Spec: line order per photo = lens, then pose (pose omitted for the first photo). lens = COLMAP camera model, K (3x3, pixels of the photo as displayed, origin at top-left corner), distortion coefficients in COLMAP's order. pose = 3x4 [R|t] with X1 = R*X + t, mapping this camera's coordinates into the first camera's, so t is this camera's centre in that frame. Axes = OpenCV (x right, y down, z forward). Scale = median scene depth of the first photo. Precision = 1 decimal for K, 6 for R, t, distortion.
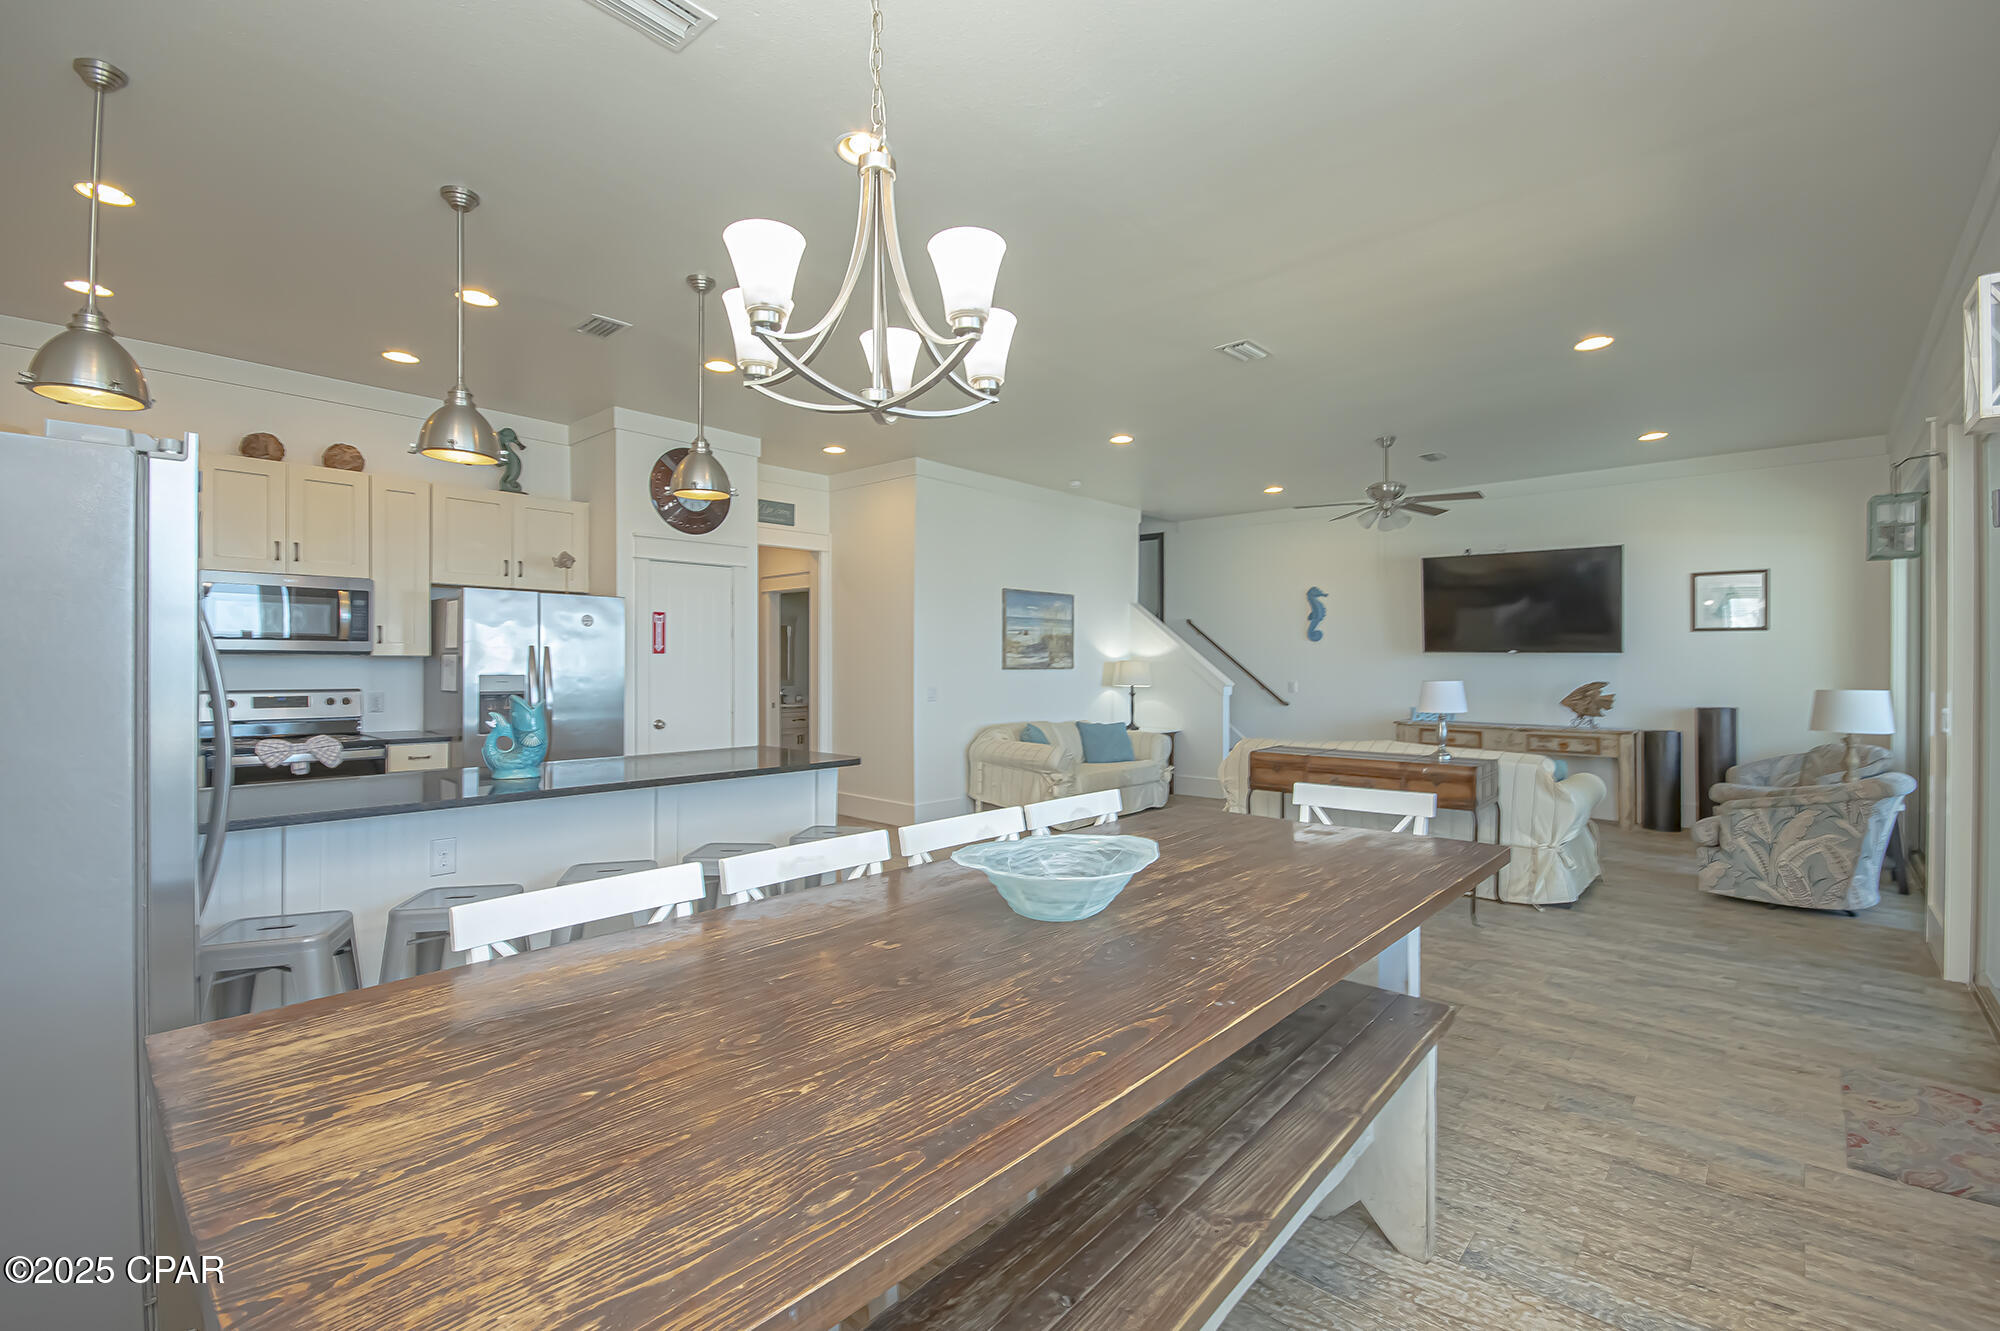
lens RADIAL K [[880.5, 0, 1006.0], [0, 880.5, 662.5], [0, 0, 1]] dist [-0.003388, -0.002602]
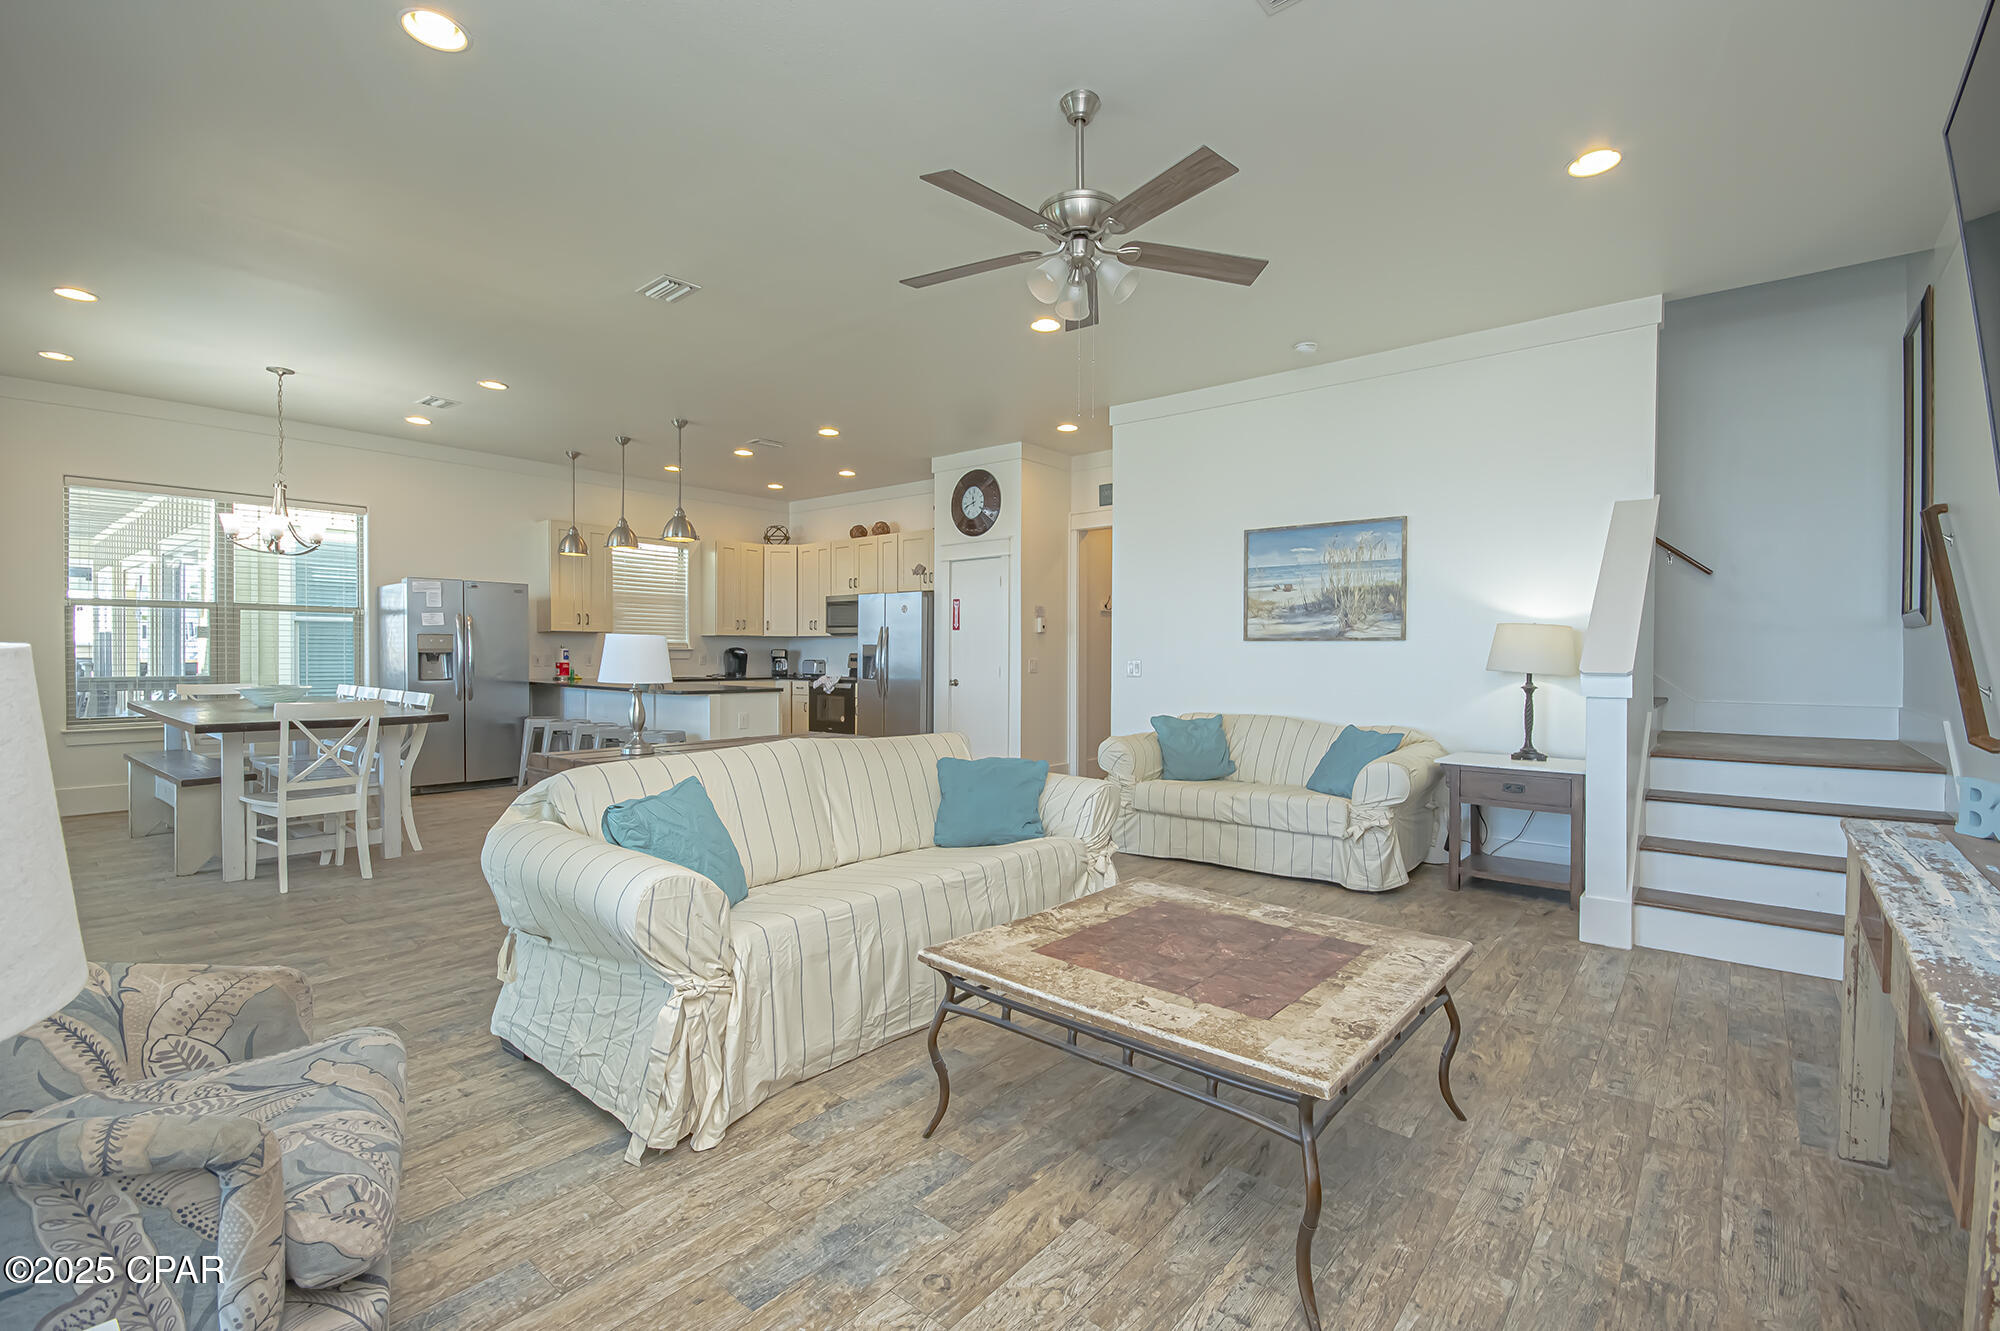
lens RADIAL K [[880.5, 0, 1012.4], [0, 880.5, 664.3], [0, 0, 1]] dist [-0.003388, -0.002602]
pose [[0.041010, 0.009138, -0.999117, 0.785944], [-0.007636, 0.999932, 0.008832, 0.024073], [0.999130, 0.007267, 0.041077, 0.849438]]
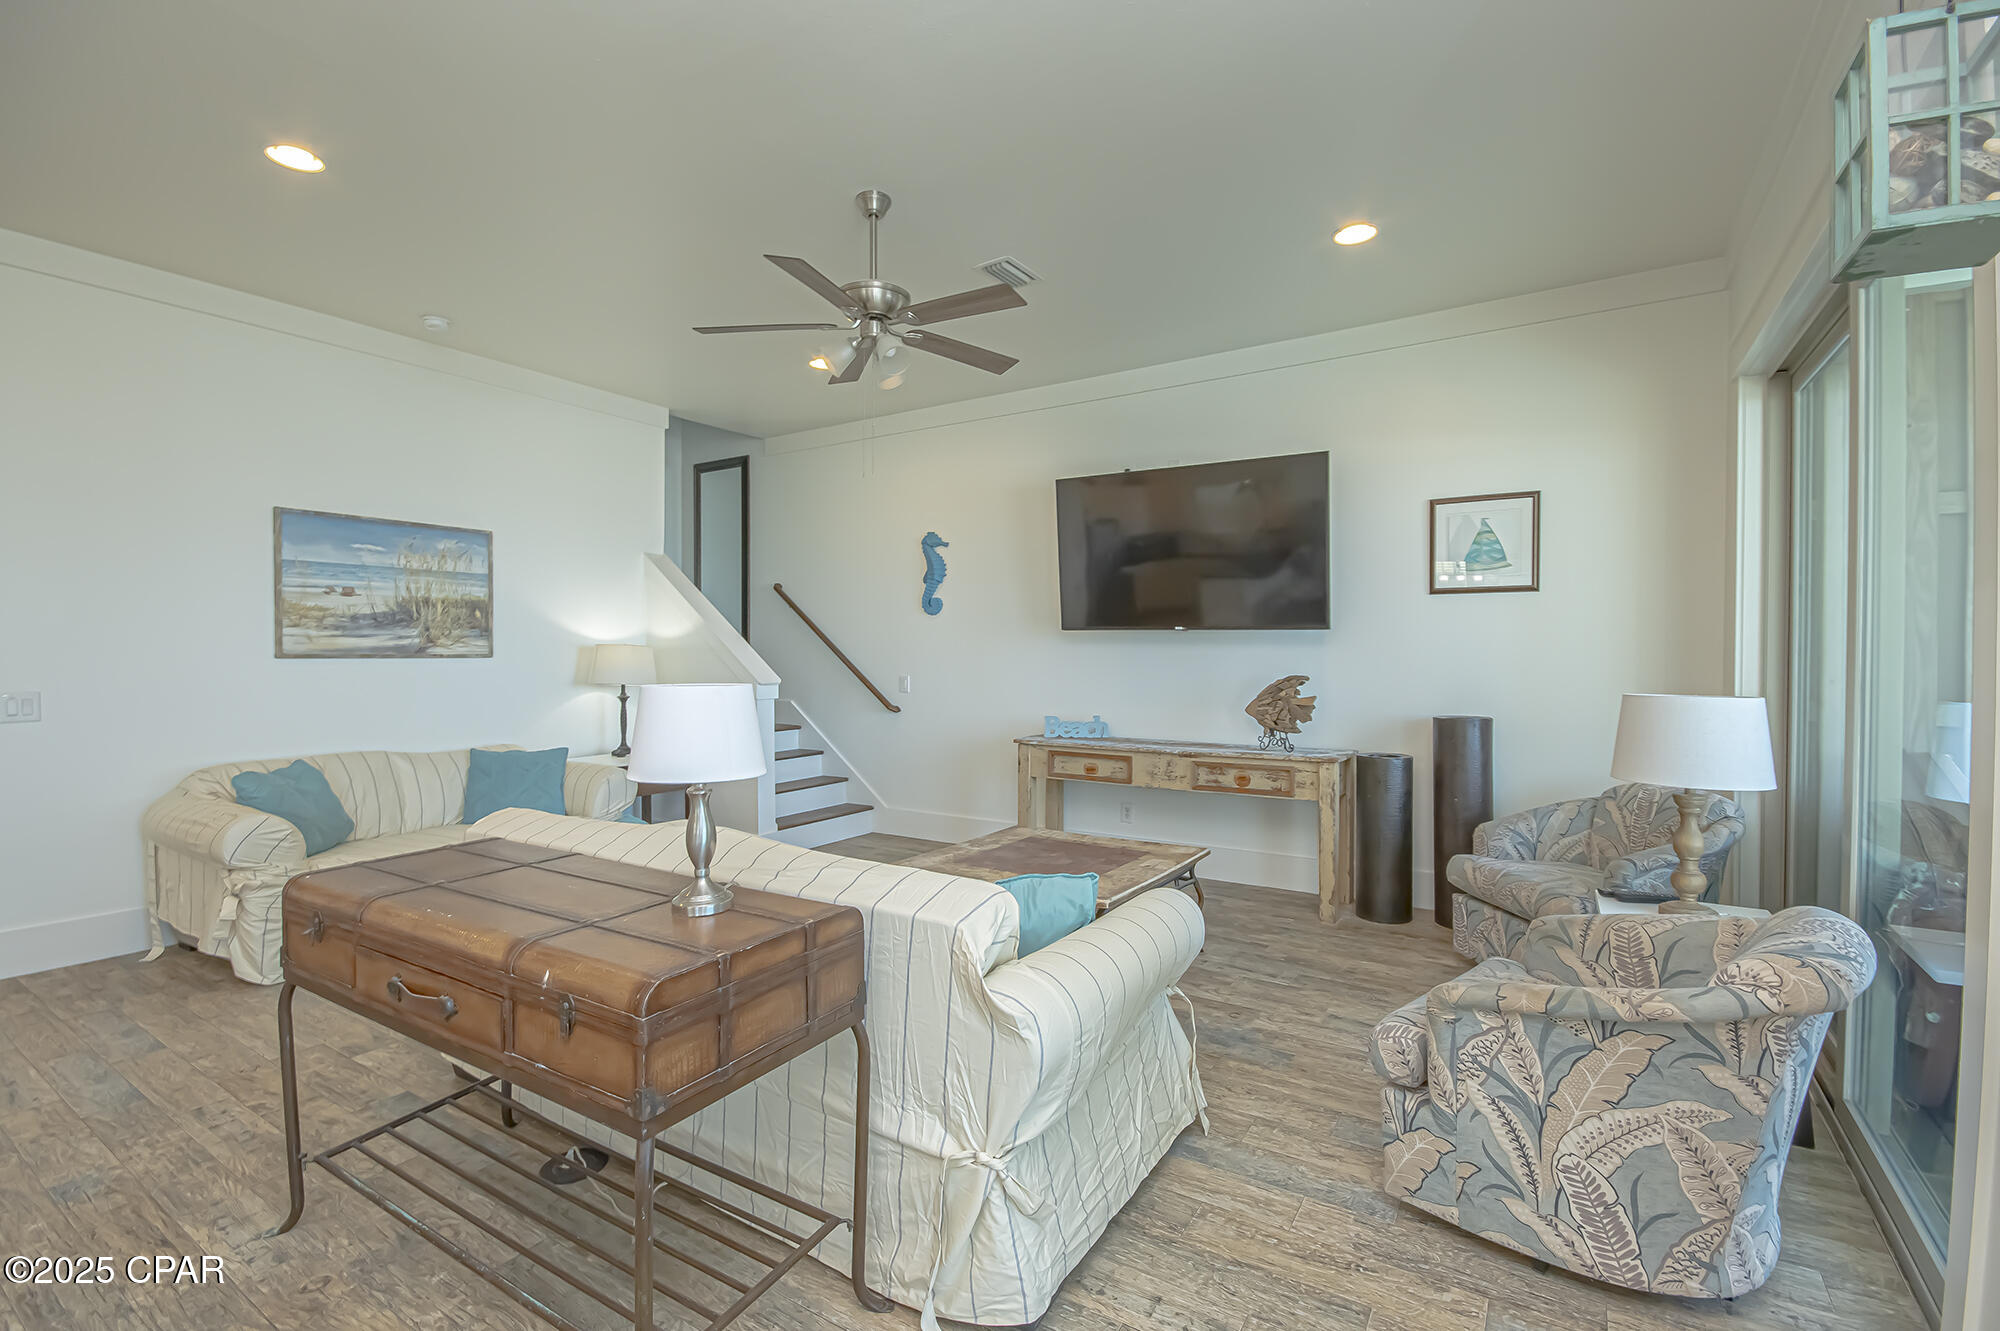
lens RADIAL K [[880.5, 0, 1012.9], [0, 880.5, 660.2], [0, 0, 1]] dist [-0.003388, -0.002602]
pose [[0.984596, -0.002764, 0.174820, 0.376997], [0.001423, 0.999969, 0.007794, 0.006079], [-0.174836, -0.007425, 0.984569, 0.432564]]
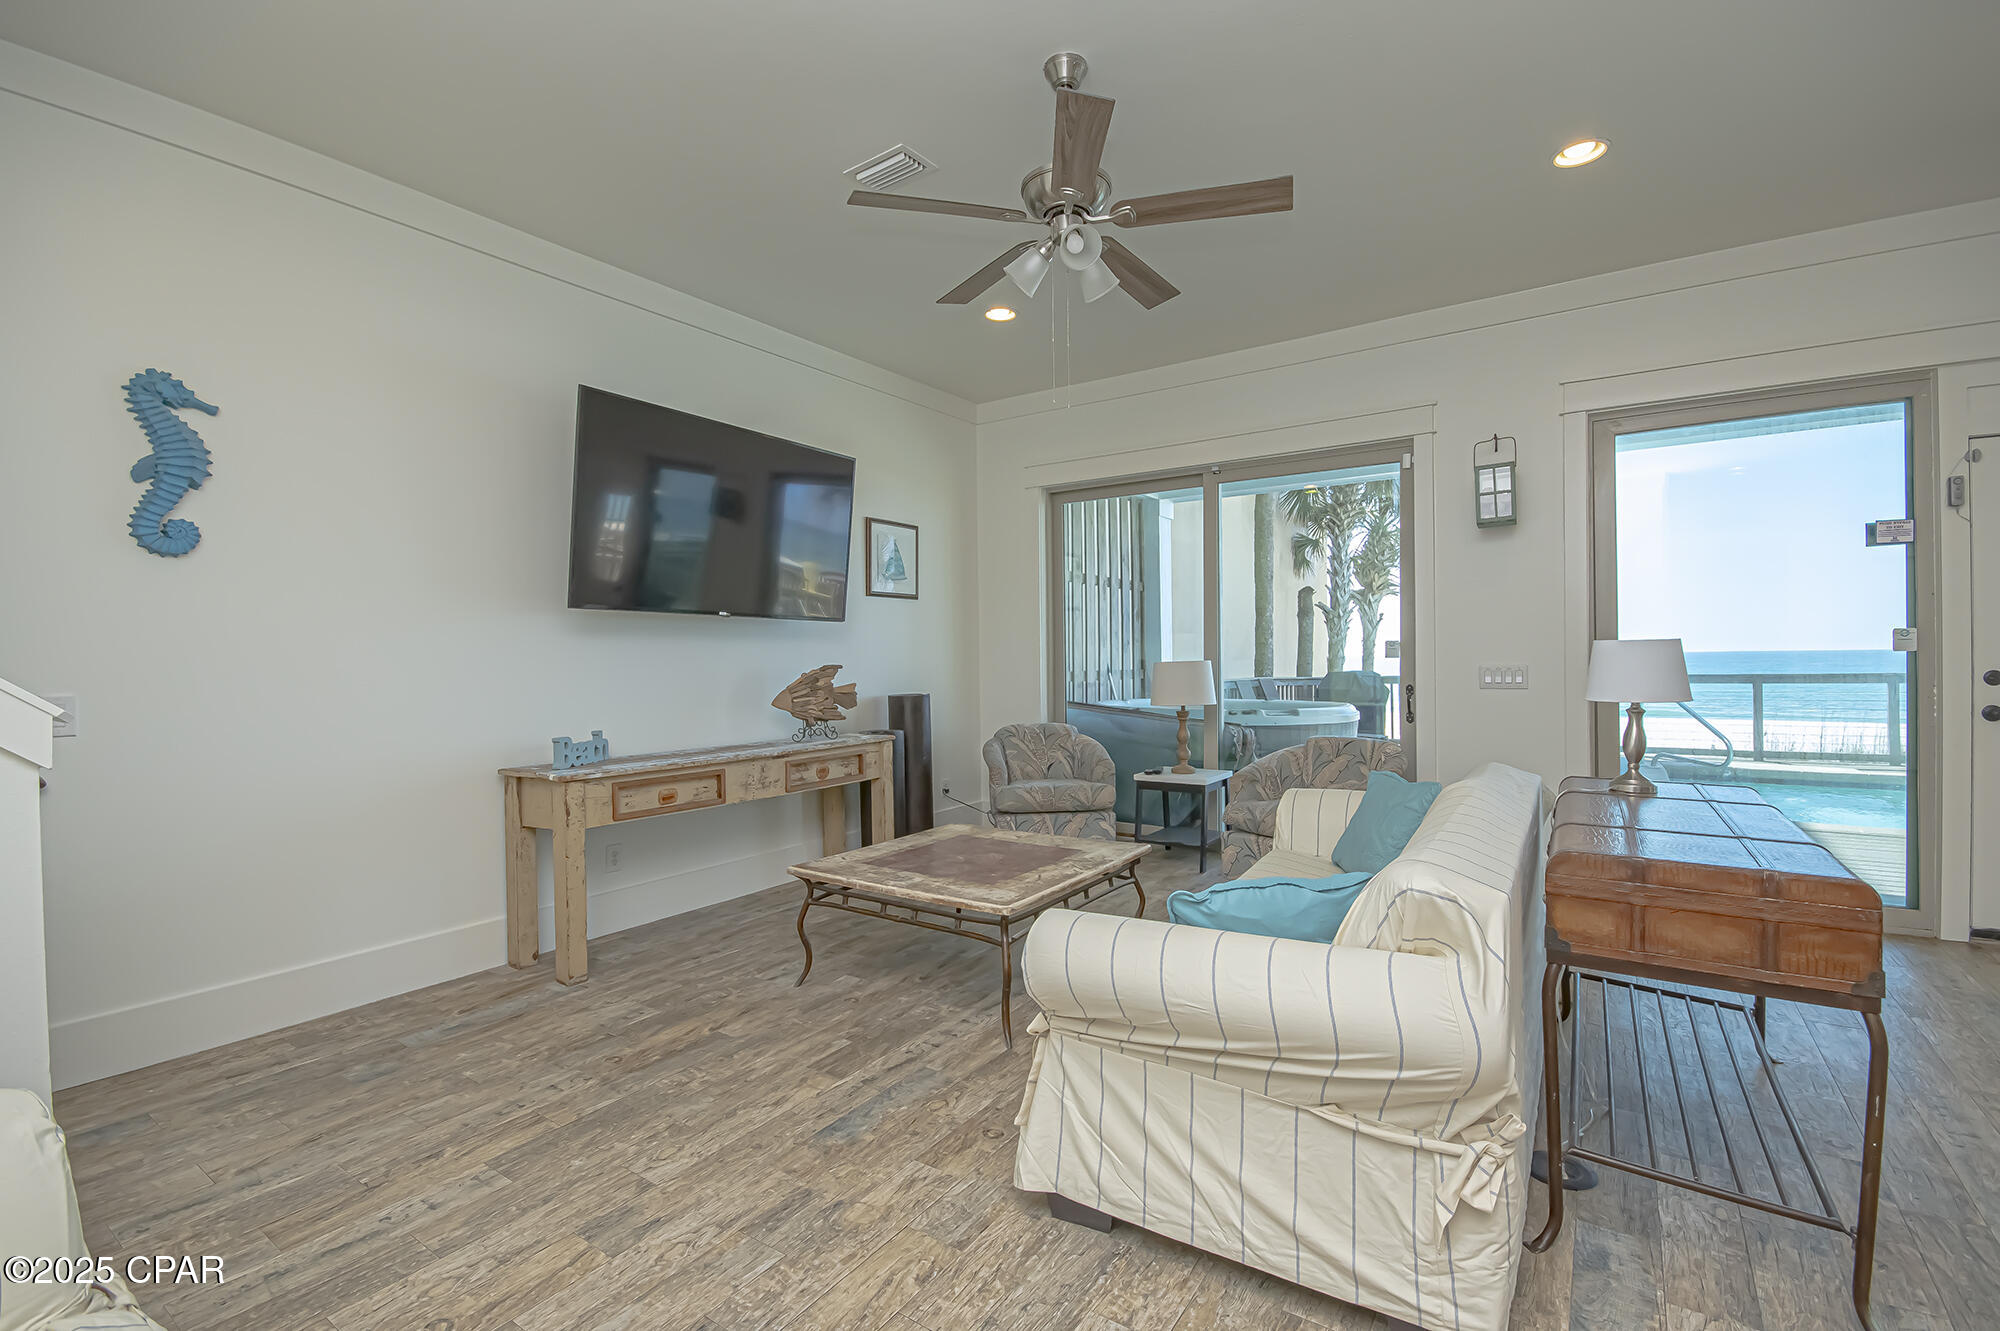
lens RADIAL K [[880.5, 0, 1011.2], [0, 880.5, 668.7], [0, 0, 1]] dist [-0.003388, -0.002602]
pose [[-0.134836, -0.012192, 0.990793, 0.024180], [0.014991, 0.999785, 0.014342, 0.017459], [-0.990755, 0.016787, -0.134624, 0.970311]]
